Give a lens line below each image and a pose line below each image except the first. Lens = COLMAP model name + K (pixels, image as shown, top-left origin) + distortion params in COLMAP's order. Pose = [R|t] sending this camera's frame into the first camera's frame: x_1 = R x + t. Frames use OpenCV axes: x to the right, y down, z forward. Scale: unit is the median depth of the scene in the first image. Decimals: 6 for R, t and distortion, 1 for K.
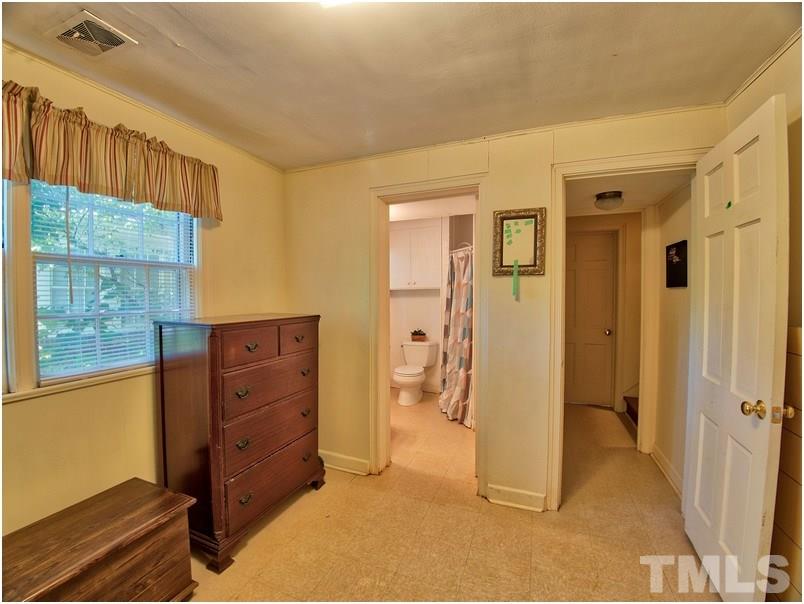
lens RADIAL K [[365.8, 0, 400.2], [0, 365.8, 300.2], [0, 0, 1]] dist [-0.037986, -0.000868]
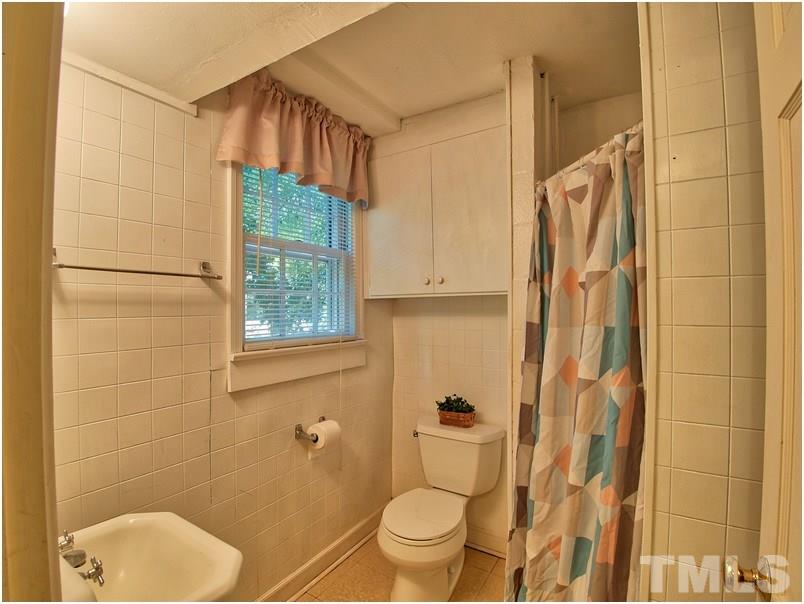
lens RADIAL K [[365.8, 0, 400.2], [0, 365.8, 300.2], [0, 0, 1]] dist [-0.037986, -0.000868]
pose [[0.976276, -0.002266, -0.216519, 0.085854], [-0.004155, 0.999565, -0.029198, -0.015815], [0.216491, 0.029405, 0.975842, 0.653545]]
